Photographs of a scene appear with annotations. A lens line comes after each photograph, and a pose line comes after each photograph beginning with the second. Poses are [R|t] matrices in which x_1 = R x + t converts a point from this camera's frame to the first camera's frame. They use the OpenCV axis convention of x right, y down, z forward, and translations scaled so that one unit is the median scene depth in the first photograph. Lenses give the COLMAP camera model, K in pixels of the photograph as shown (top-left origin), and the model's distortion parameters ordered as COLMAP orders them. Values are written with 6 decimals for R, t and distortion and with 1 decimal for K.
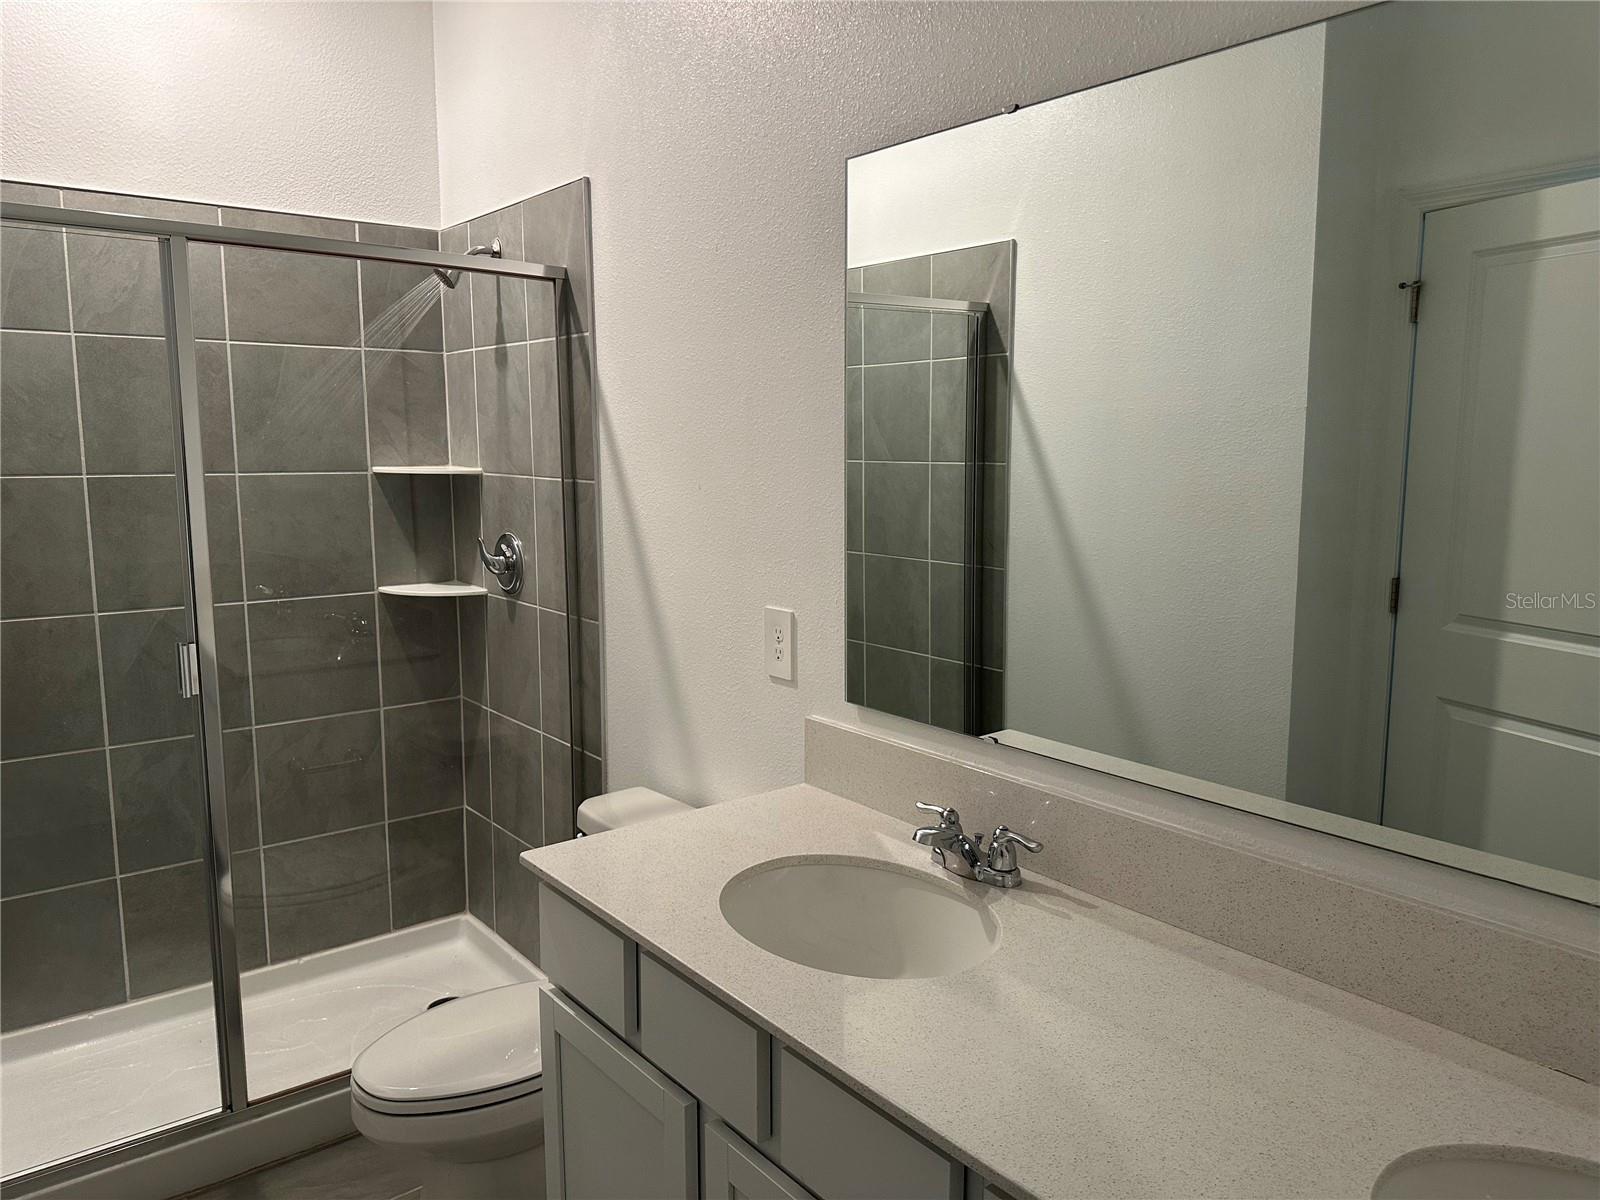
lens RADIAL K [[1132.4, 0, 800.0], [0, 1132.4, 600.0], [0, 0, 1]] dist [-0.025680, -0.004491]
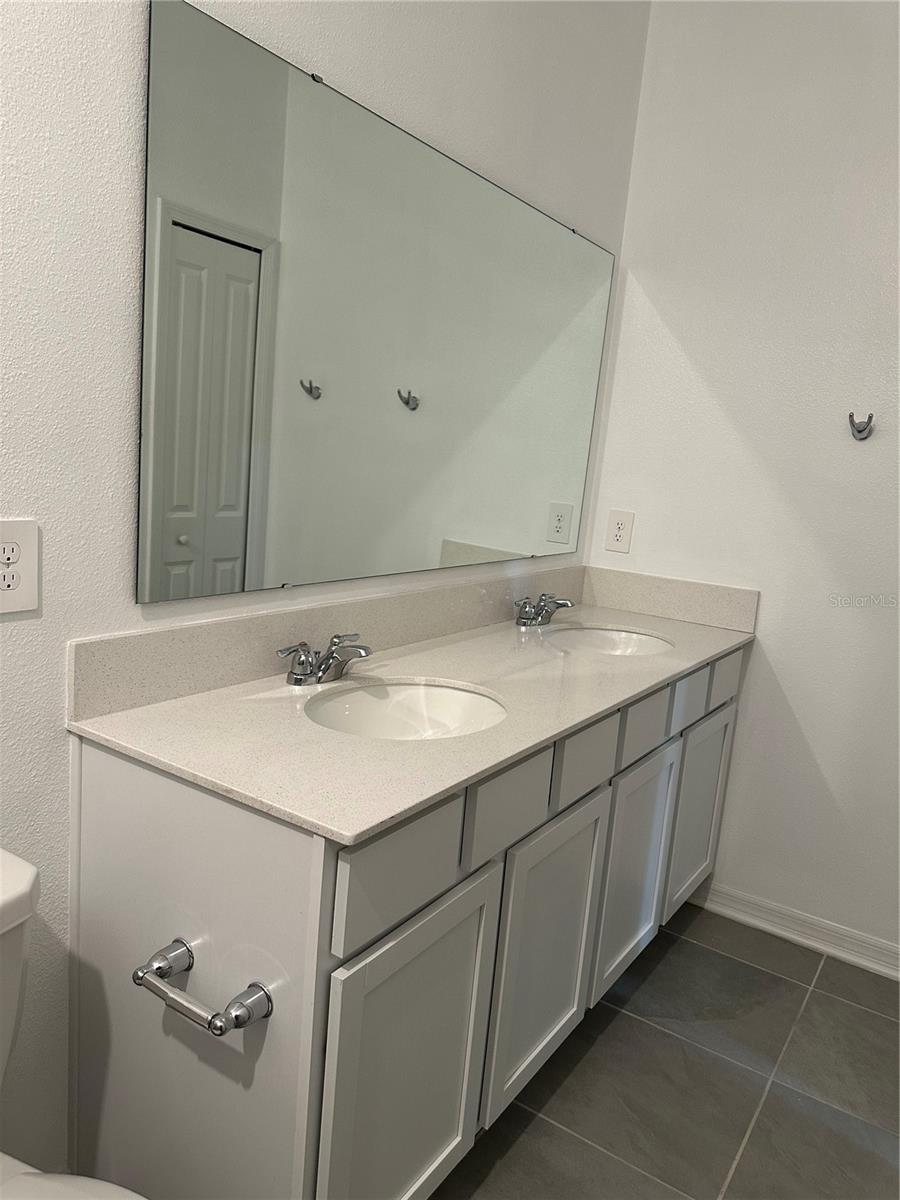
lens RADIAL K [[849.3, 0, 450.0], [0, 849.3, 600.0], [0, 0, 1]] dist [-0.025680, -0.004491]
pose [[-0.322214, -0.189414, 0.927524, -0.743103], [0.052778, 0.974660, 0.217375, -0.053223], [-0.945194, 0.118994, -0.304052, 1.065141]]
